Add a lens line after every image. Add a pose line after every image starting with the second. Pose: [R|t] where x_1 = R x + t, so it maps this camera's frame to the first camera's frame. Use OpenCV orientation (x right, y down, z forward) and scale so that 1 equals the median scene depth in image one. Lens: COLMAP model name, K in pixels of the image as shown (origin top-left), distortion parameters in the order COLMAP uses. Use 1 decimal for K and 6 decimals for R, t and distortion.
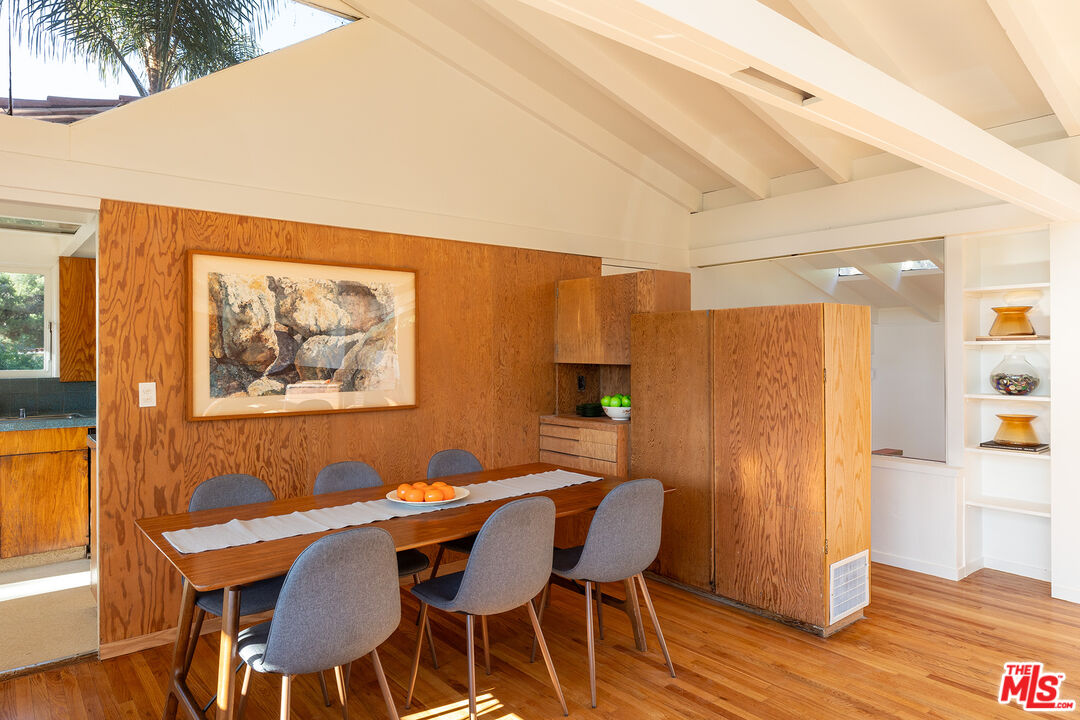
lens RADIAL K [[661.1, 0, 539.6], [0, 661.1, 353.6], [0, 0, 1]] dist [0.002919, 0.002074]
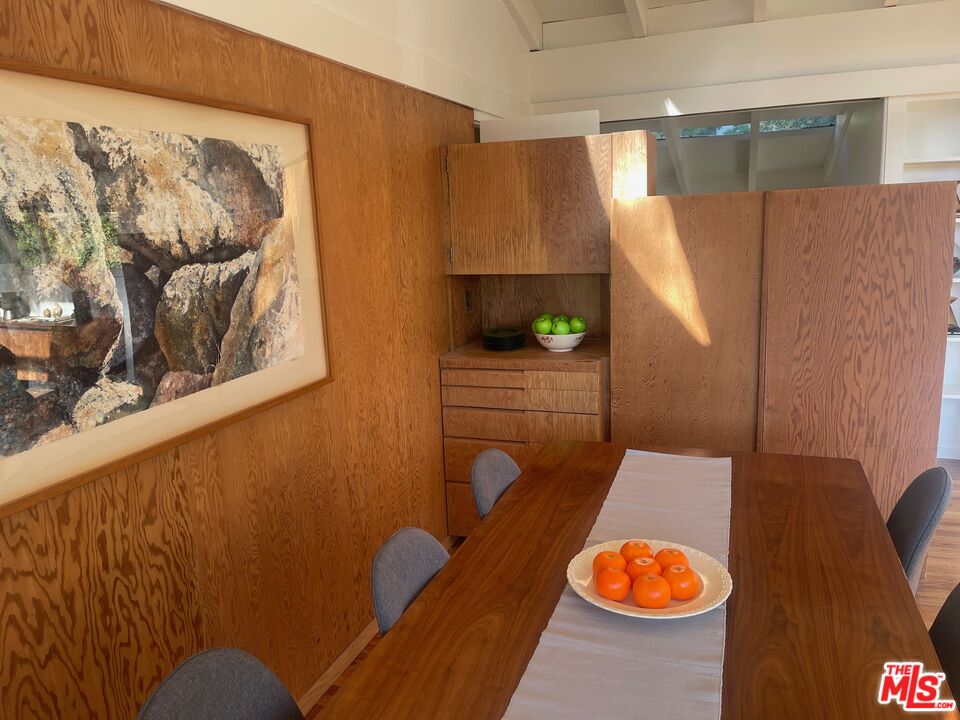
lens RADIAL K [[719.4, 0, 482.4], [0, 719.4, 360.2], [0, 0, 1]] dist [0.048464, -0.066303]
pose [[0.864845, -0.129852, 0.484956, -0.414730], [0.041423, 0.981134, 0.188837, -0.049350], [-0.500328, -0.143226, 0.853908, 0.482351]]
